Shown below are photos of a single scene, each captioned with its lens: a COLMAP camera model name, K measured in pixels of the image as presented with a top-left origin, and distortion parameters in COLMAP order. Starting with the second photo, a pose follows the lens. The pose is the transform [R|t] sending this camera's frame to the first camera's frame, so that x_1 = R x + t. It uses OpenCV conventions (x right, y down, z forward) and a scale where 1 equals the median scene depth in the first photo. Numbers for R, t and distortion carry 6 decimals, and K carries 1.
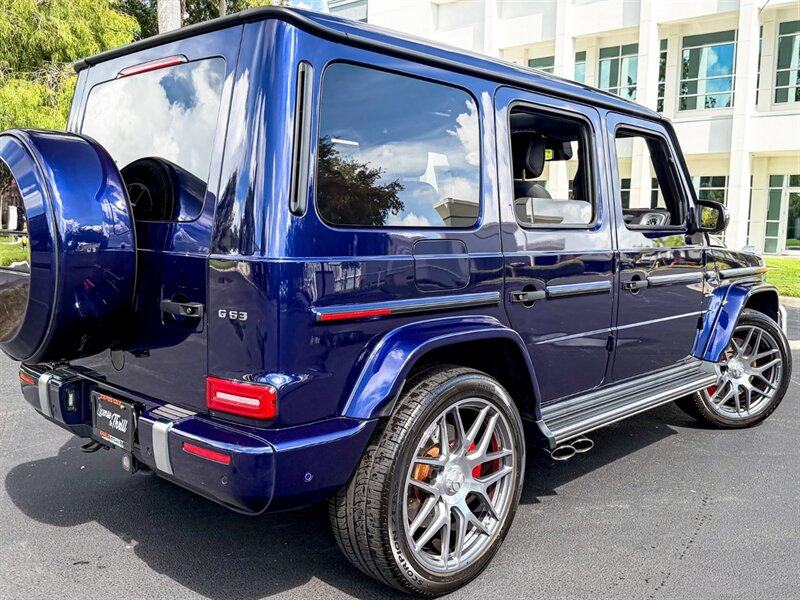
lens RADIAL K [[736.7, 0, 446.5], [0, 736.7, 291.5], [0, 0, 1]] dist [0.144745, -0.298517]
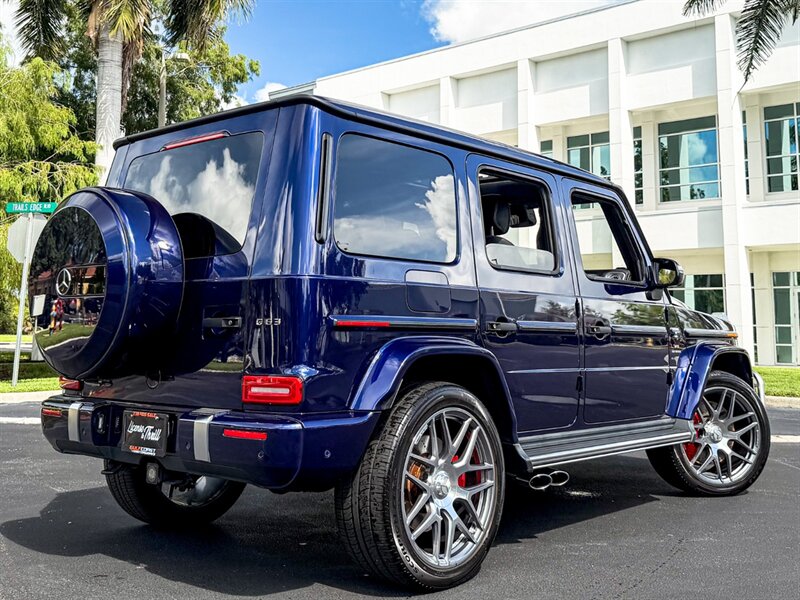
lens RADIAL K [[896.2, 0, 400.2], [0, 896.2, 183.8], [0, 0, 1]] dist [0.179851, -0.413591]
pose [[0.999926, -0.011008, 0.005082, -0.043778], [0.011958, 0.964583, -0.263508, 0.137583], [-0.002001, 0.263550, 0.964644, -0.354252]]
